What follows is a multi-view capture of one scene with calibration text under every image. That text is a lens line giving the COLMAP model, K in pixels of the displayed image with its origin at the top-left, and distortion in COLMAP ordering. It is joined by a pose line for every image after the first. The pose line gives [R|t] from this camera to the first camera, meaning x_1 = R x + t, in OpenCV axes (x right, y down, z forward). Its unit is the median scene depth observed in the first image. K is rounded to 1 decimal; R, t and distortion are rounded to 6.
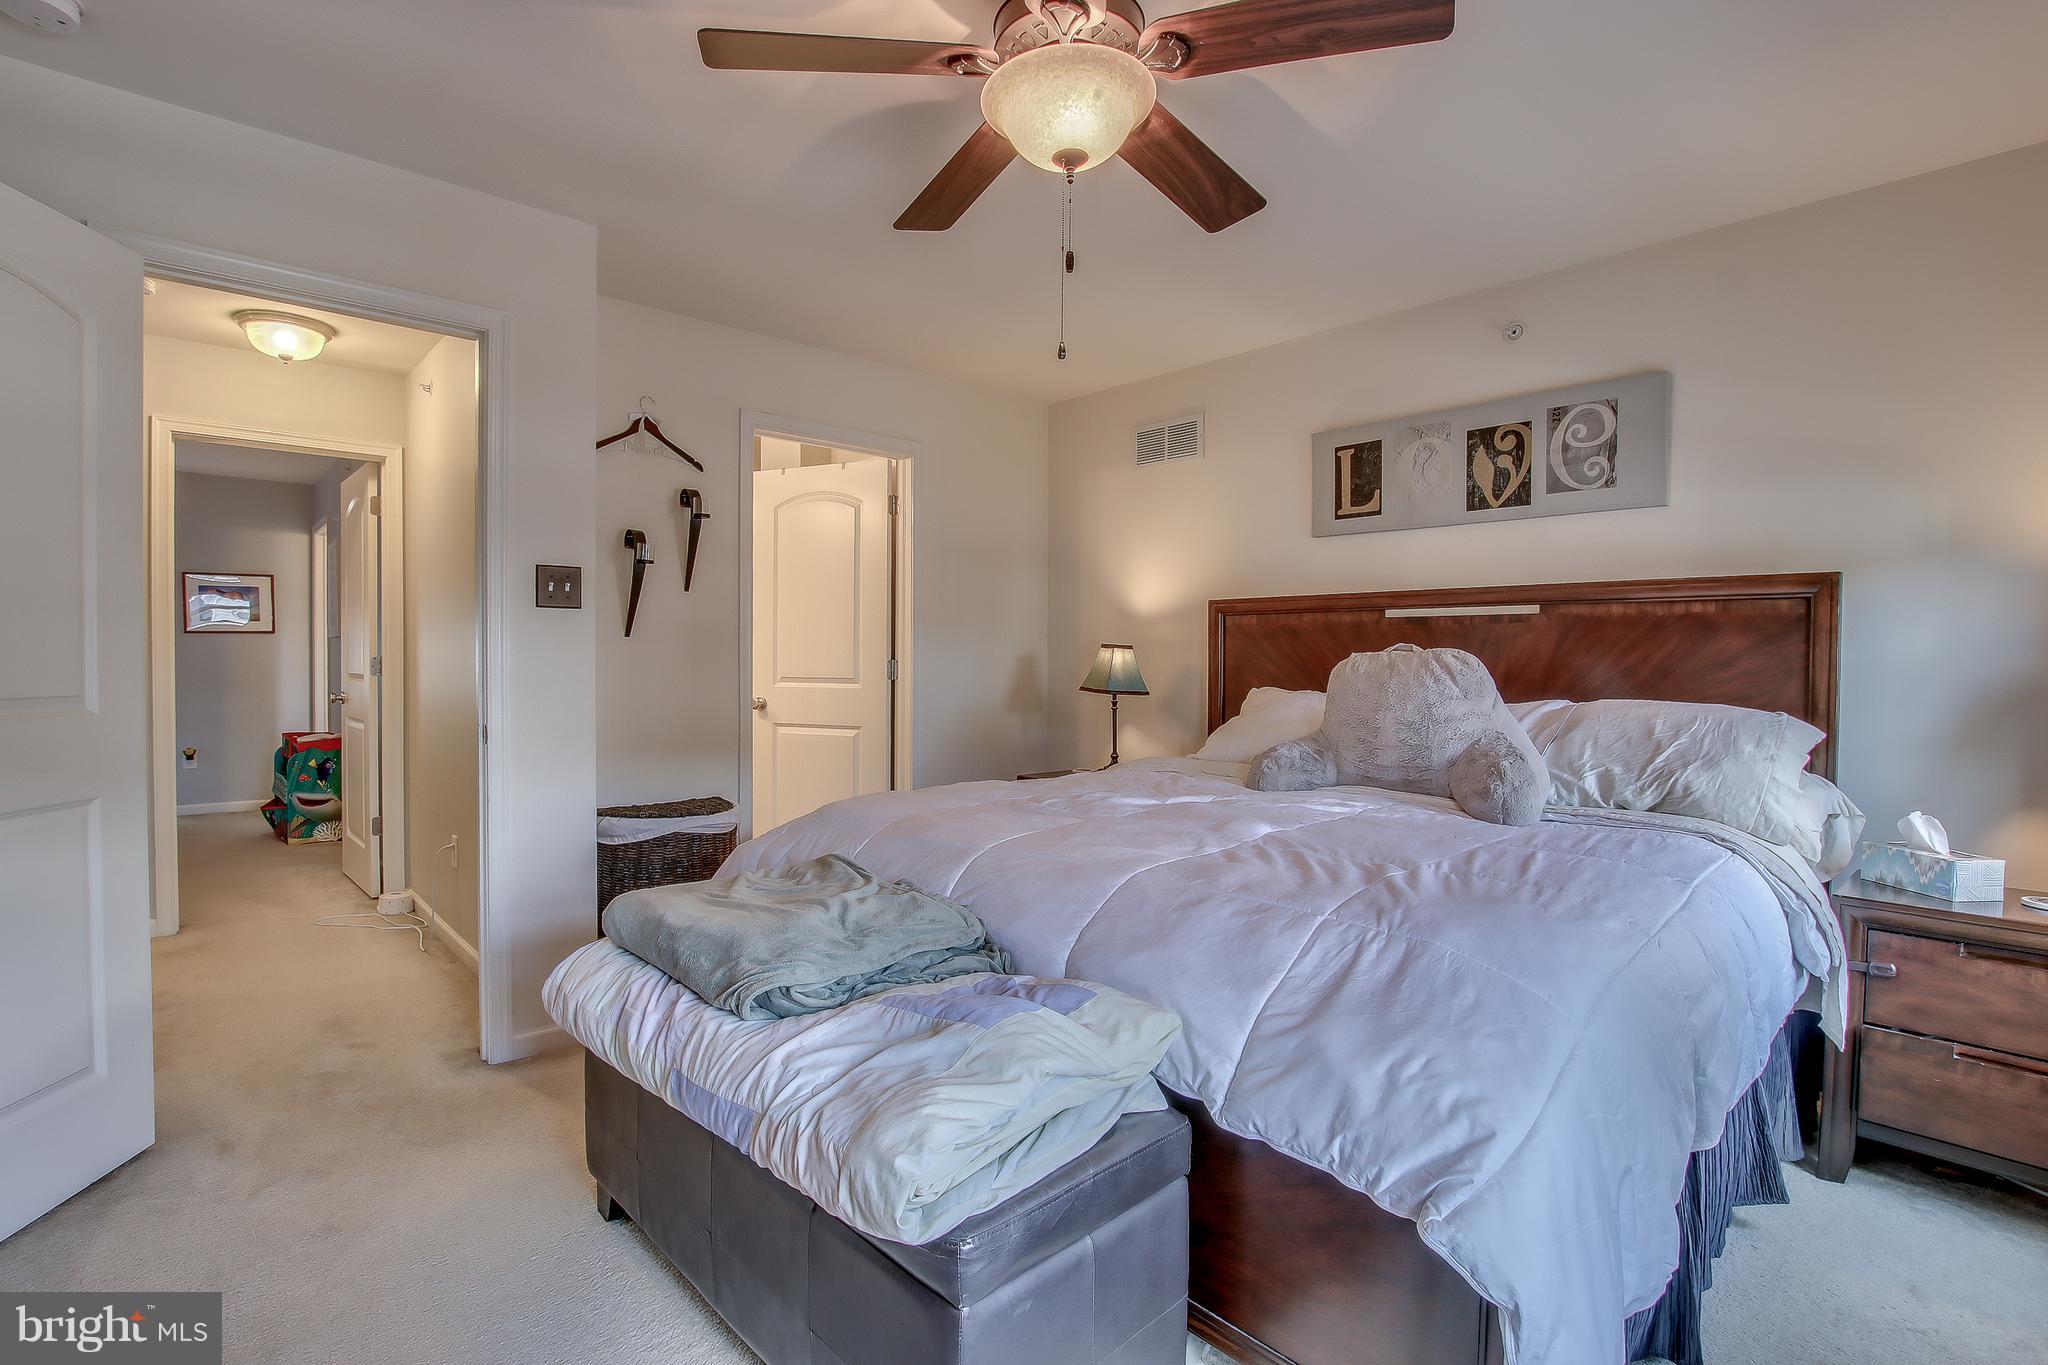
lens RADIAL K [[954.5, 0, 1028.1], [0, 954.5, 662.0], [0, 0, 1]] dist [-0.034349, 0.006280]
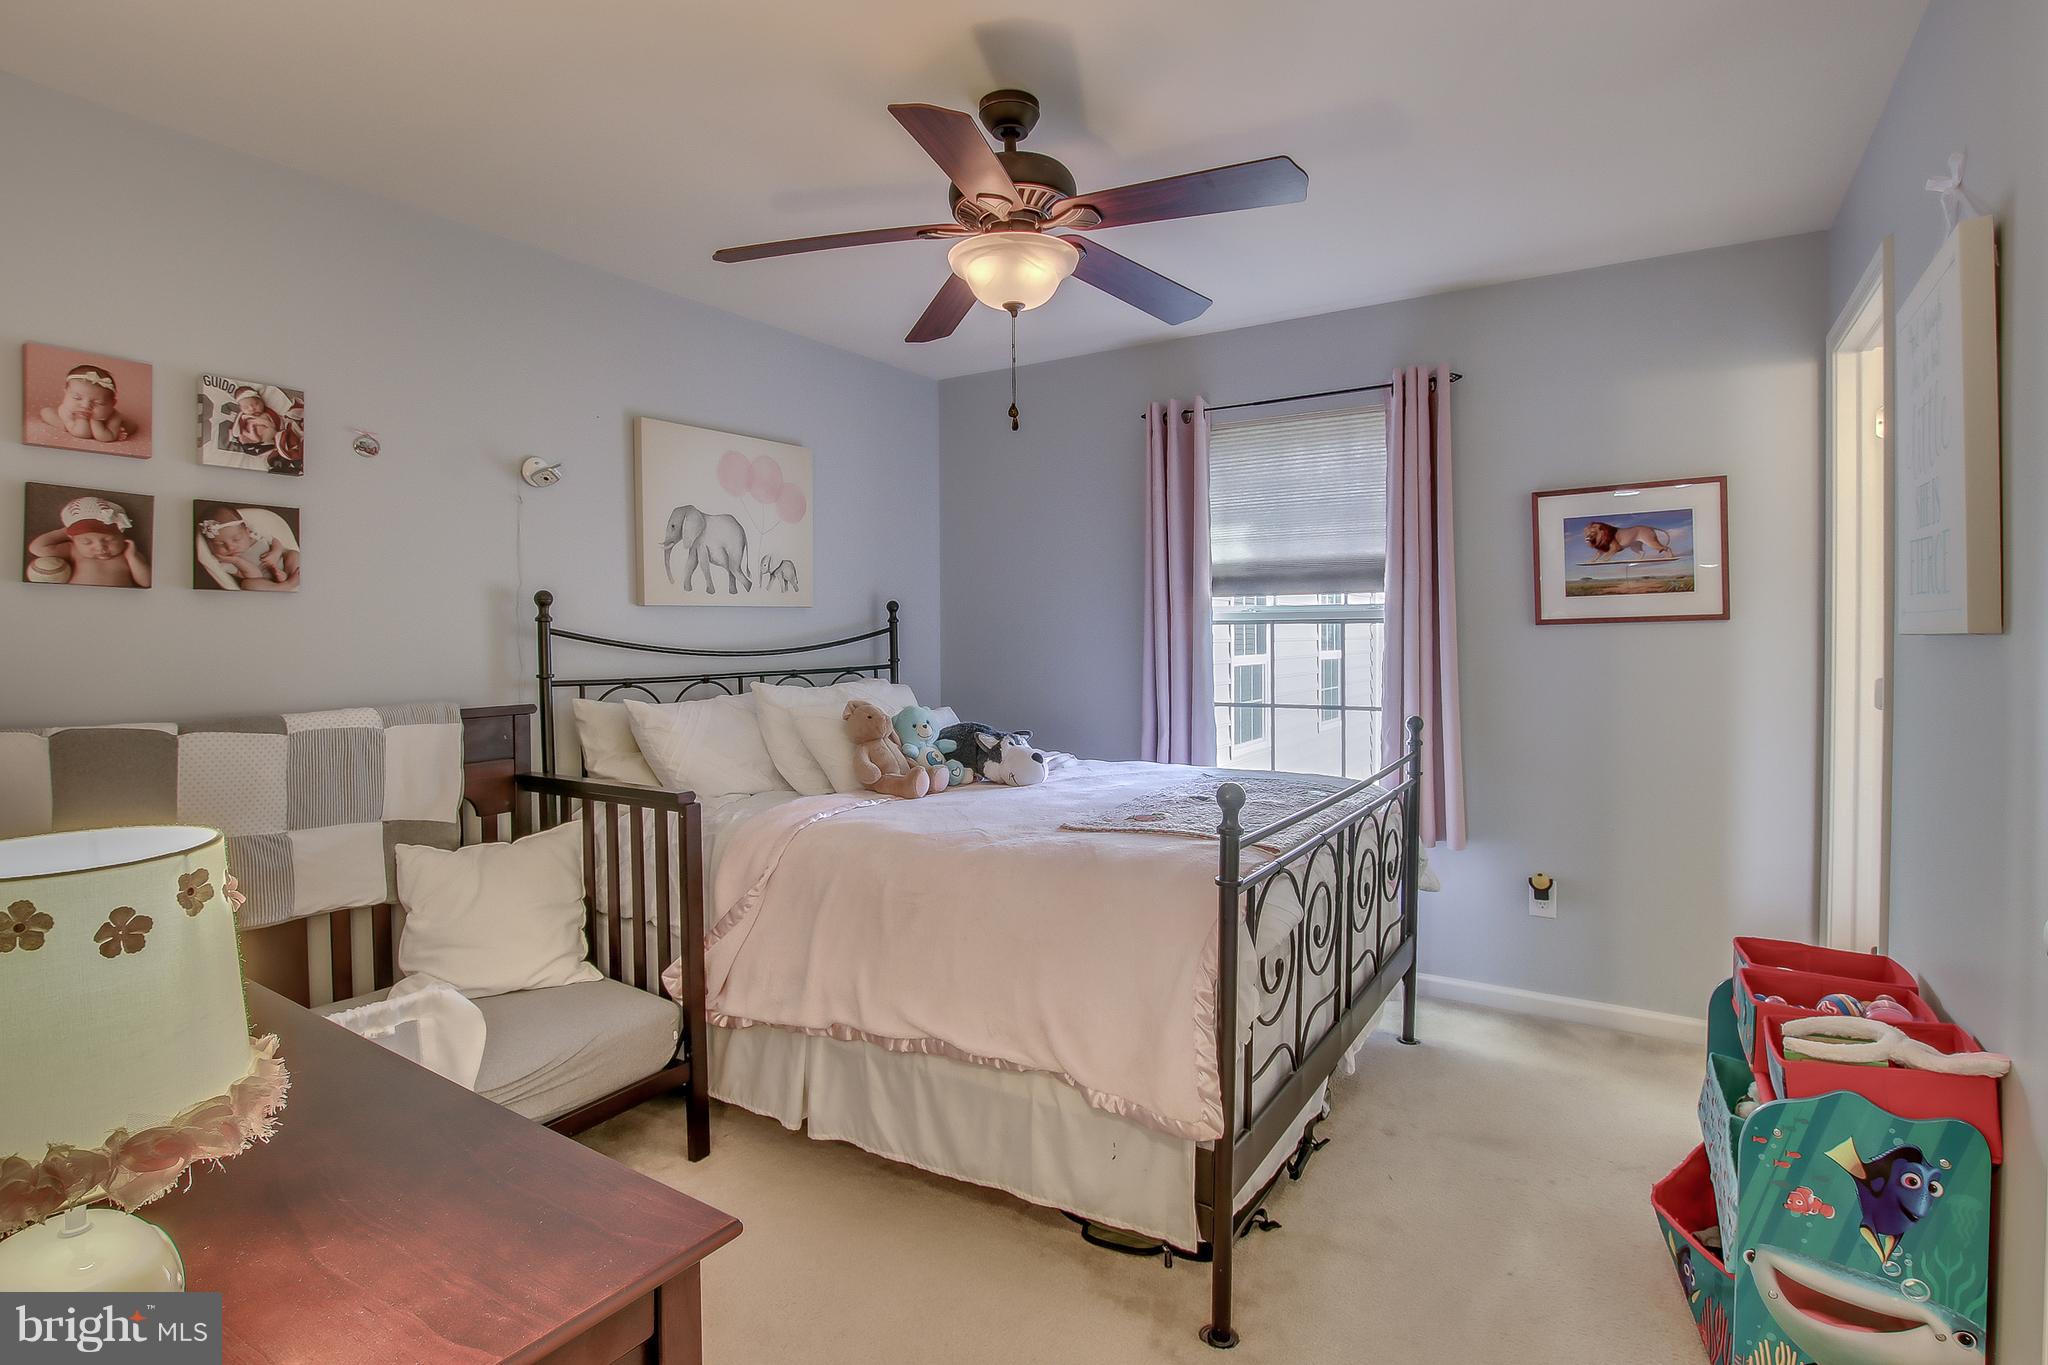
lens RADIAL K [[994.0, 0, 1025.1], [0, 994.0, 667.5], [0, 0, 1]] dist [-0.033454, 0.006524]
pose [[0.253063, 0.019133, -0.967261, -0.574506], [-0.004172, 0.999817, 0.018685, -0.019693], [0.967441, -0.000694, 0.253096, 0.728667]]
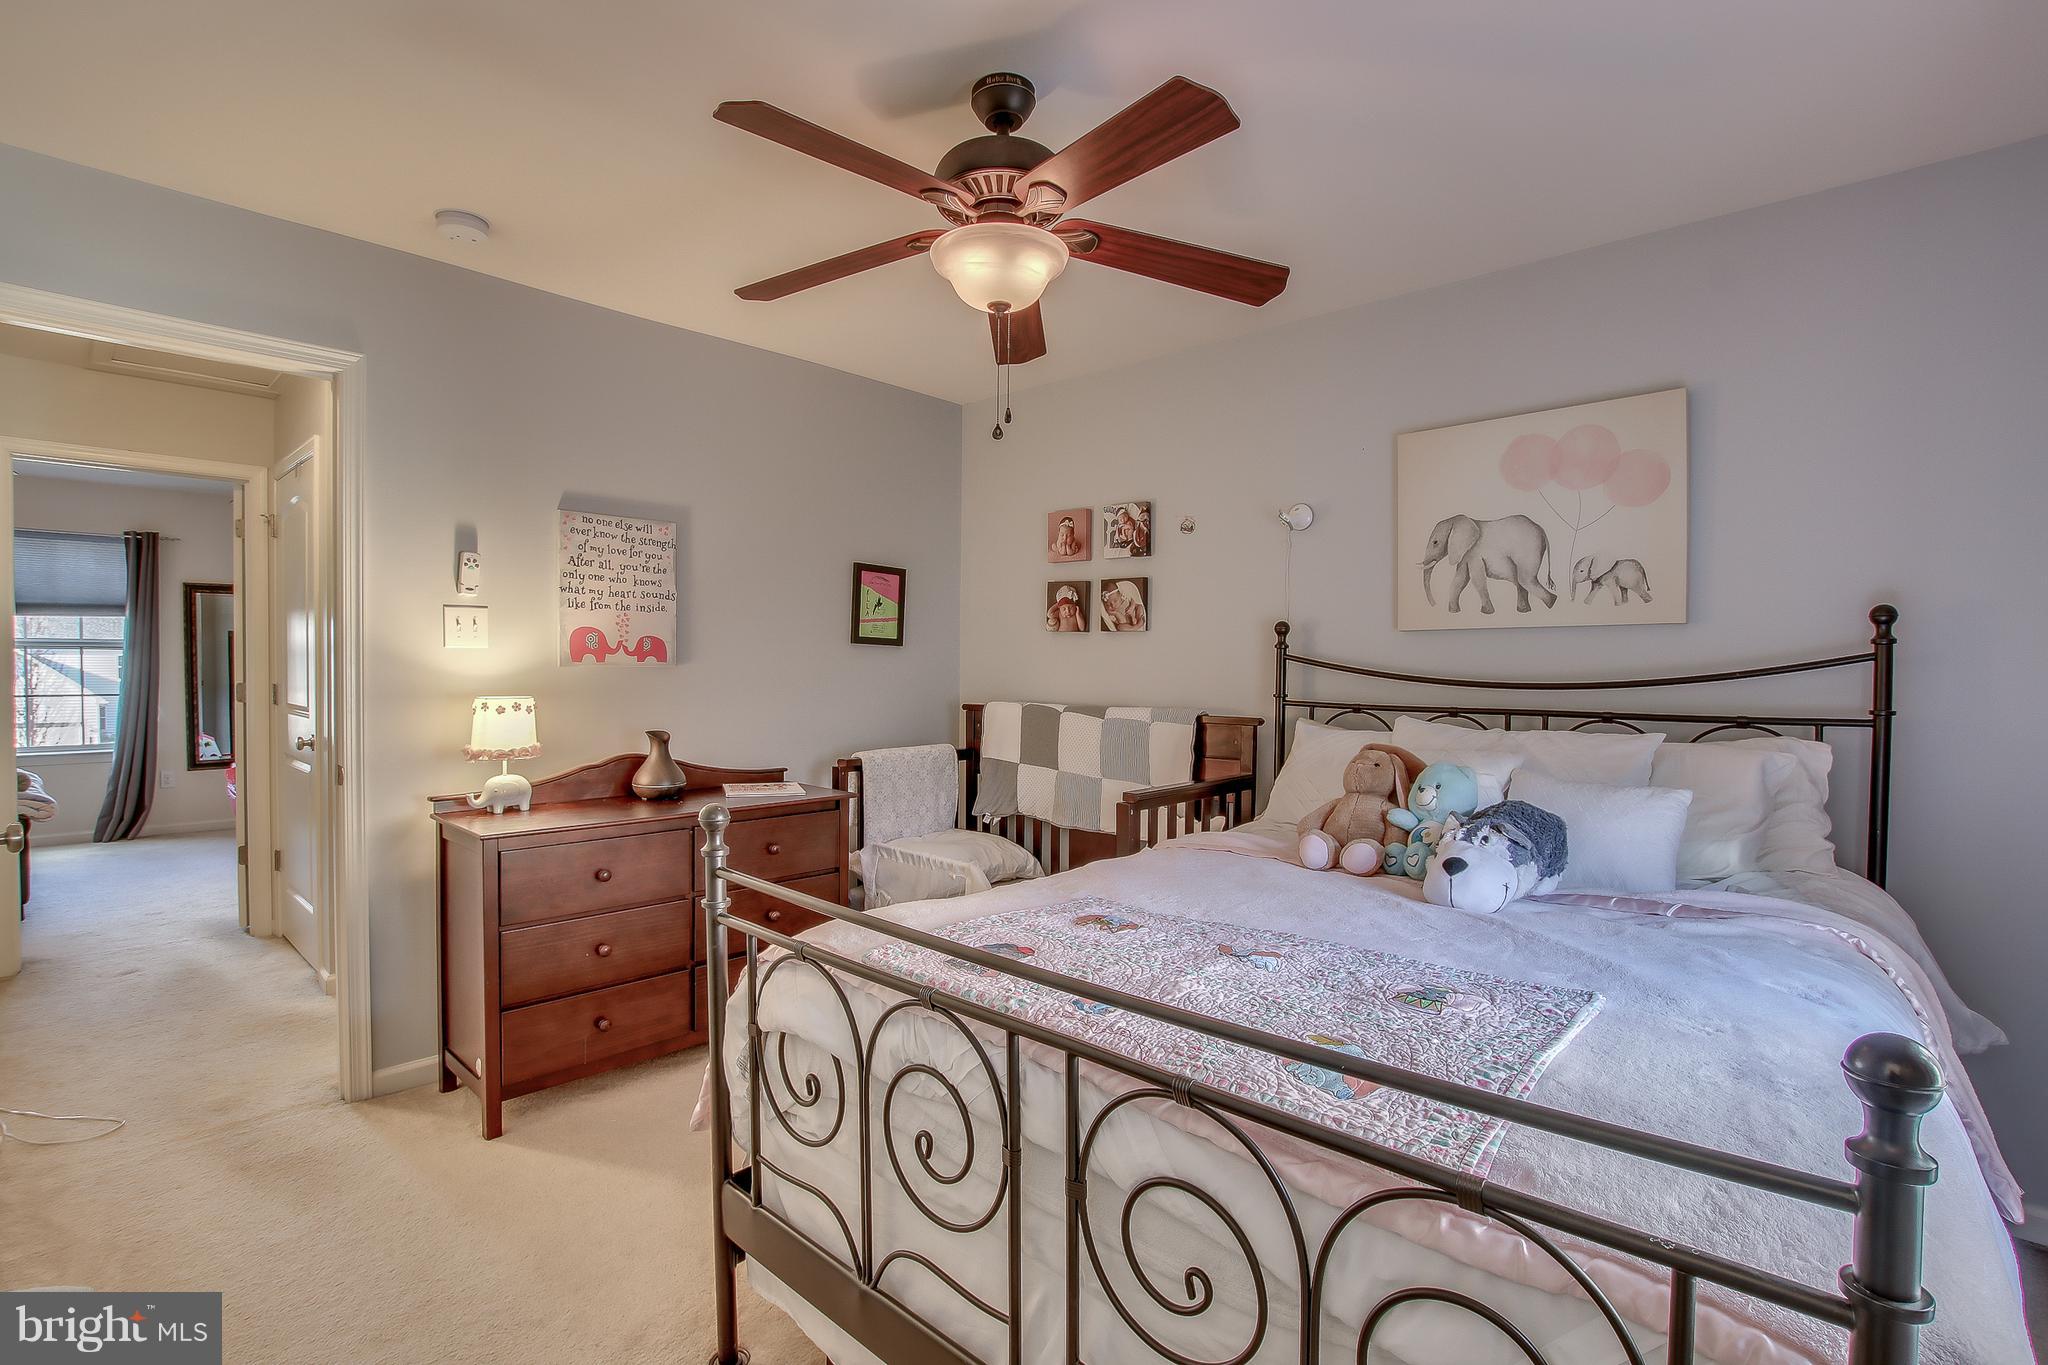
lens RADIAL K [[994.0, 0, 1025.1], [0, 994.0, 667.5], [0, 0, 1]] dist [-0.033454, 0.006524]
pose [[-0.997608, -0.026526, -0.063829, -1.134215], [-0.027421, 0.999537, 0.013197, -0.027931], [0.063450, 0.014916, -0.997874, 1.435106]]
